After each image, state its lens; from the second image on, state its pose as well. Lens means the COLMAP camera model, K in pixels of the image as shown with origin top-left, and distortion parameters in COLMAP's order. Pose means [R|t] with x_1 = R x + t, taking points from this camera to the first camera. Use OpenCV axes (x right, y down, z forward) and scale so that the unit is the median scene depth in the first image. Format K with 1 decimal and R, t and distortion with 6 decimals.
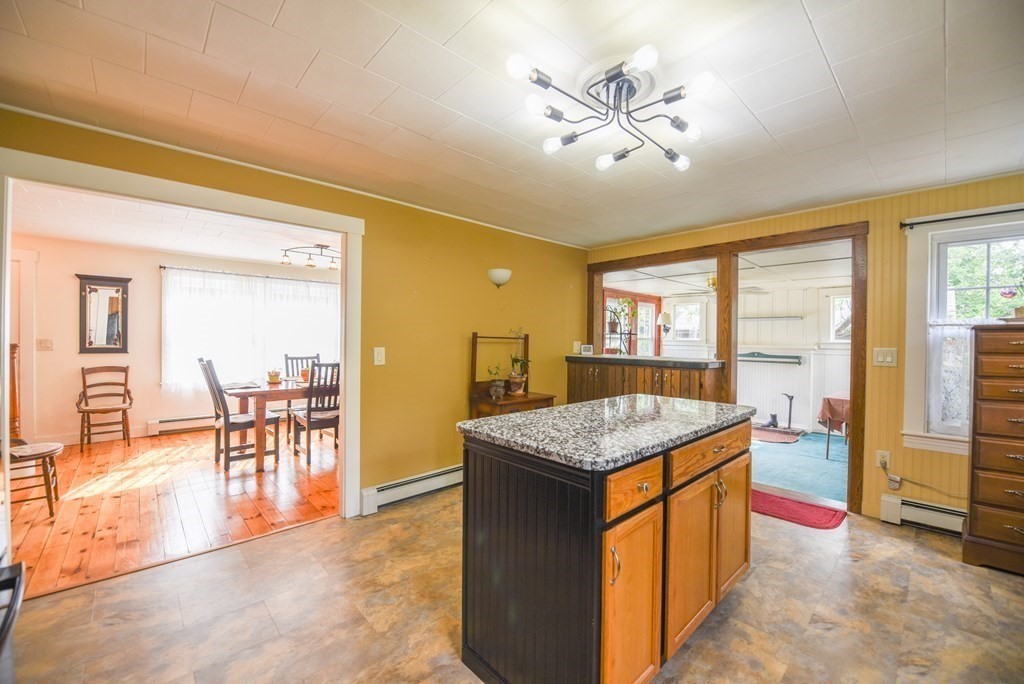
lens RADIAL K [[425.1, 0, 512.0], [0, 425.1, 342.0], [0, 0, 1]] dist [-0.015172, -0.000323]
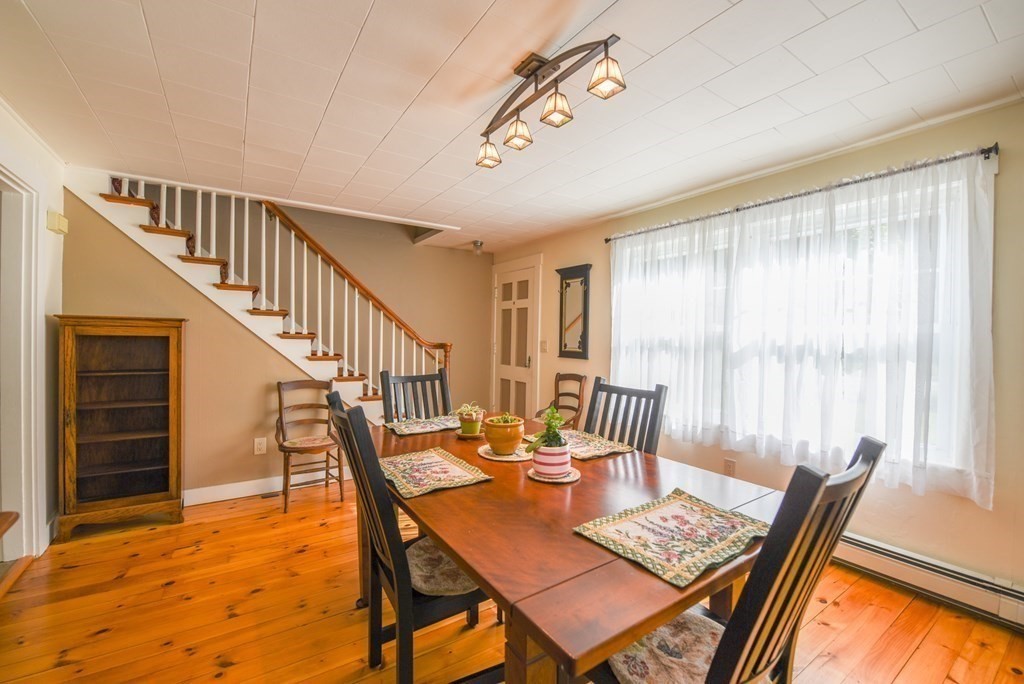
lens RADIAL K [[427.8, 0, 515.6], [0, 427.8, 341.1], [0, 0, 1]] dist [-0.016272, -0.002524]
pose [[-0.141980, -0.001449, -0.989868, -0.101919], [-0.023024, 0.999733, 0.001839, -0.006248], [0.989602, 0.023052, -0.141976, 1.012521]]
